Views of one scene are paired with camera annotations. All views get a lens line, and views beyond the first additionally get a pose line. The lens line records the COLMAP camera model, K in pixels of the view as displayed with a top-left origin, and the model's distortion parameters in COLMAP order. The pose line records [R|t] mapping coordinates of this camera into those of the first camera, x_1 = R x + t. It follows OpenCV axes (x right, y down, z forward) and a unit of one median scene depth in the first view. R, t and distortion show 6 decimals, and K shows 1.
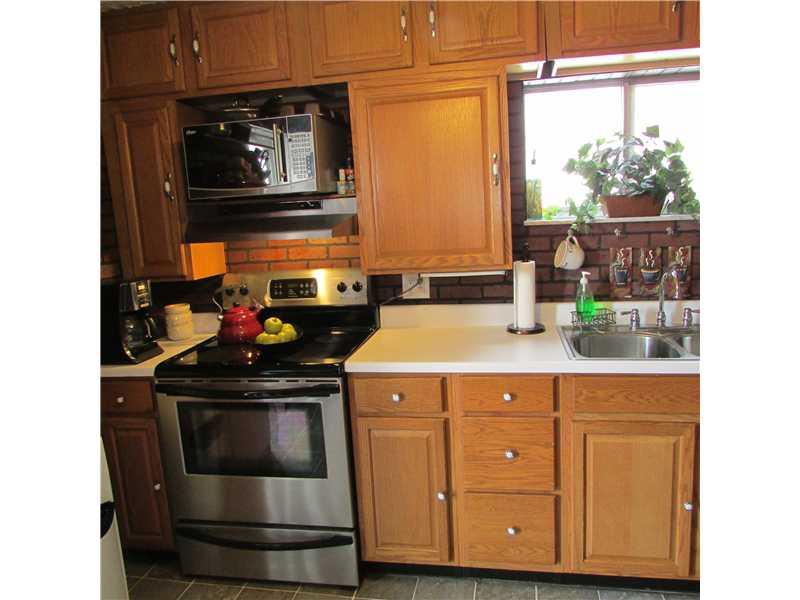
lens RADIAL K [[591.4, 0, 399.3], [0, 591.4, 304.3], [0, 0, 1]] dist [-0.000865, -0.005731]
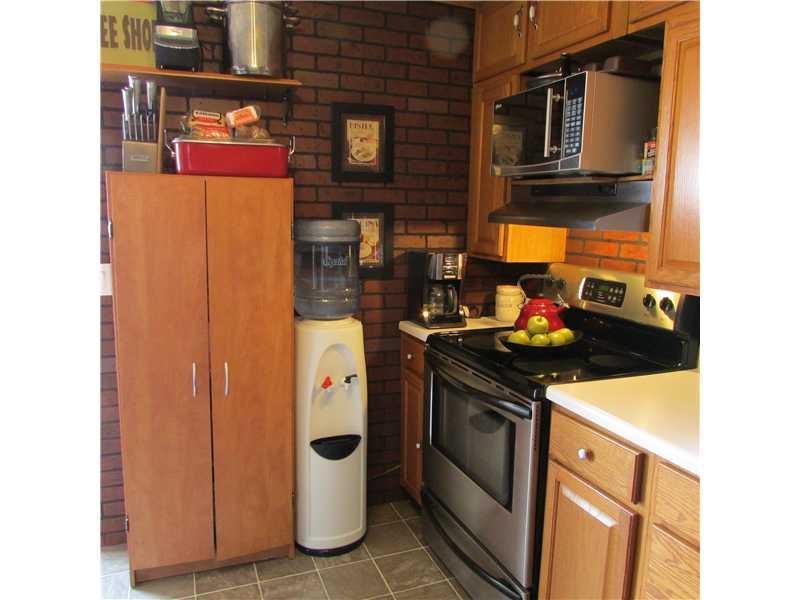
lens RADIAL K [[591.4, 0, 398.9], [0, 591.4, 302.7], [0, 0, 1]] dist [-0.000865, -0.005731]
pose [[0.529868, 0.203526, -0.823296, 0.370407], [-0.195557, 0.973937, 0.114907, -0.053481], [0.825225, 0.100116, 0.555860, 0.328758]]
